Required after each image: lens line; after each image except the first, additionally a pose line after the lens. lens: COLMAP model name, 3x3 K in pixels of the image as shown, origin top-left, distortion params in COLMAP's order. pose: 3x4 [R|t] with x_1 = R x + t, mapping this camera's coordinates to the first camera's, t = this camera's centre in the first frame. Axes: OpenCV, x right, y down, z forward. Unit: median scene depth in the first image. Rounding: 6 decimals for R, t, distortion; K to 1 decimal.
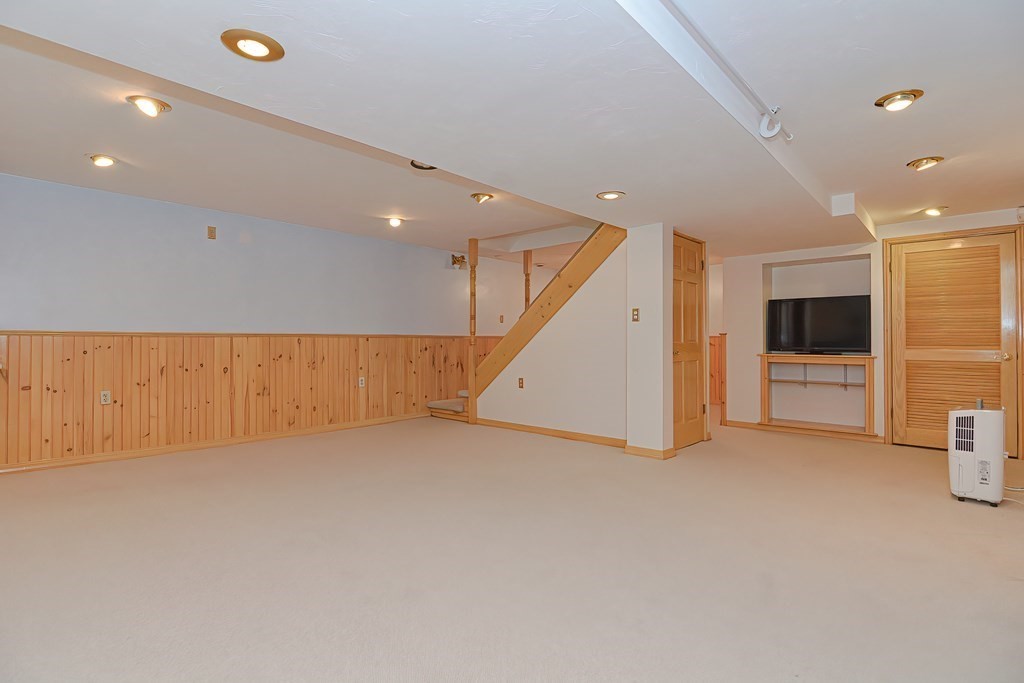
lens RADIAL K [[500.7, 0, 508.2], [0, 500.7, 333.7], [0, 0, 1]] dist [0.000497, -0.000197]
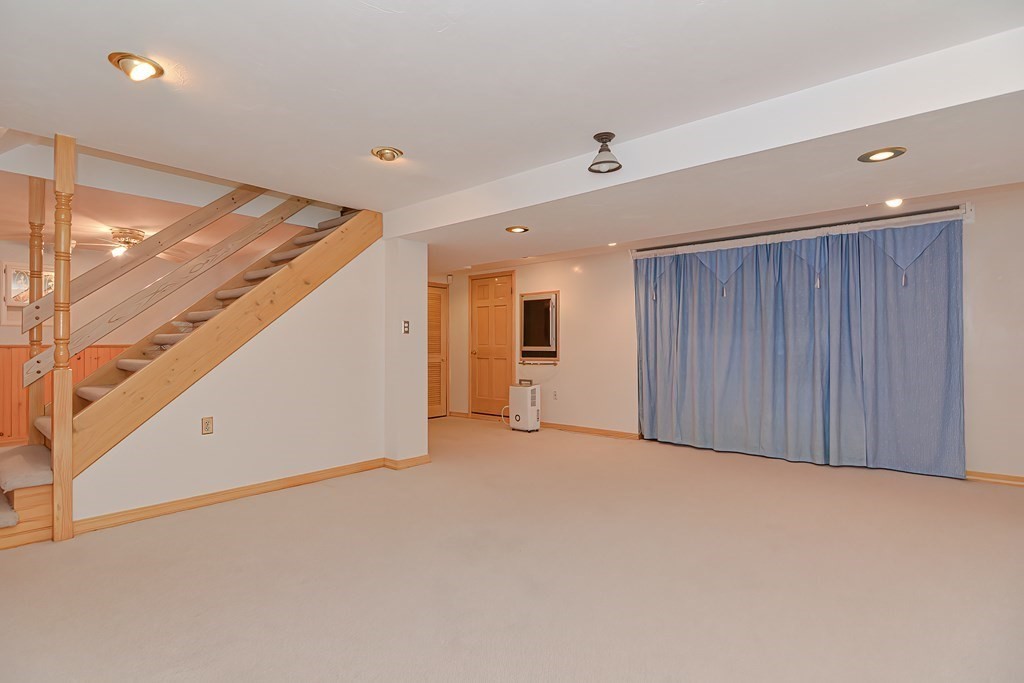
lens RADIAL K [[500.7, 0, 508.2], [0, 500.7, 333.7], [0, 0, 1]] dist [0.000497, -0.000197]
pose [[-0.028294, 0.023907, 0.999314, -0.738423], [-0.009063, 0.999667, -0.024172, -0.001881], [-0.999559, -0.009740, -0.028068, 0.813528]]
